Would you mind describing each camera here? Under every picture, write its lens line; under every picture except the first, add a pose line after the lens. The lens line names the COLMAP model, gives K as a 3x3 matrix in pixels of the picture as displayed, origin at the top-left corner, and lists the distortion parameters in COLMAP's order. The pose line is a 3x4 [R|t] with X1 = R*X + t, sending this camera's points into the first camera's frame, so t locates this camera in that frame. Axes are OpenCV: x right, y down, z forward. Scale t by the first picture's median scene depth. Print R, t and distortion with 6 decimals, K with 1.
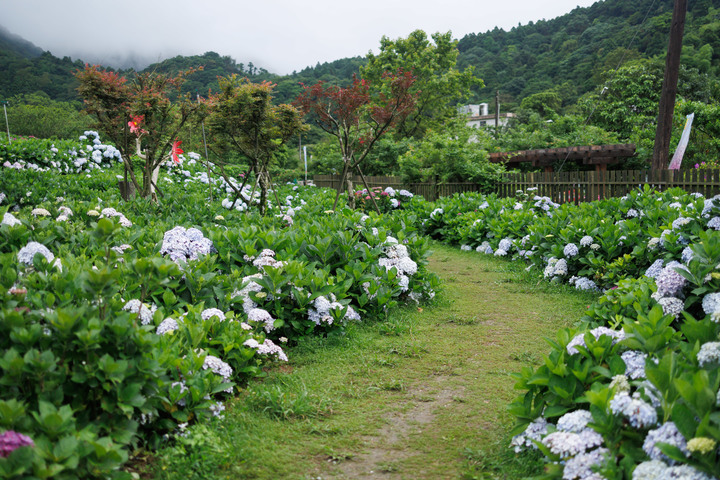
lens RADIAL K [[733.3, 0, 360.5], [0, 733.3, 239.7], [0, 0, 1]] dist [0.001100, 0.000000]
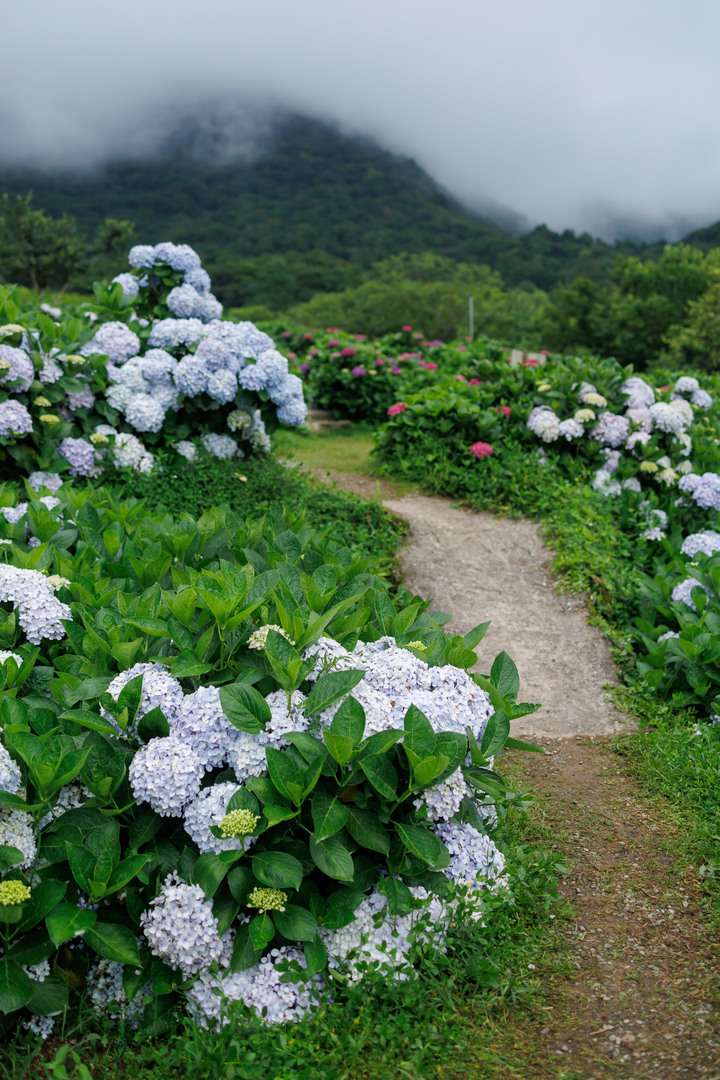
lens RADIAL K [[1099.9, 0, 361.2], [0, 1099.9, 540.1], [0, 0, 1]] dist [0.001100, 0.000000]
pose [[0.847229, 0.076542, -0.525685, -0.169914], [-0.059018, 0.997001, 0.050052, -0.086507], [0.527940, -0.011381, 0.849206, 0.741680]]
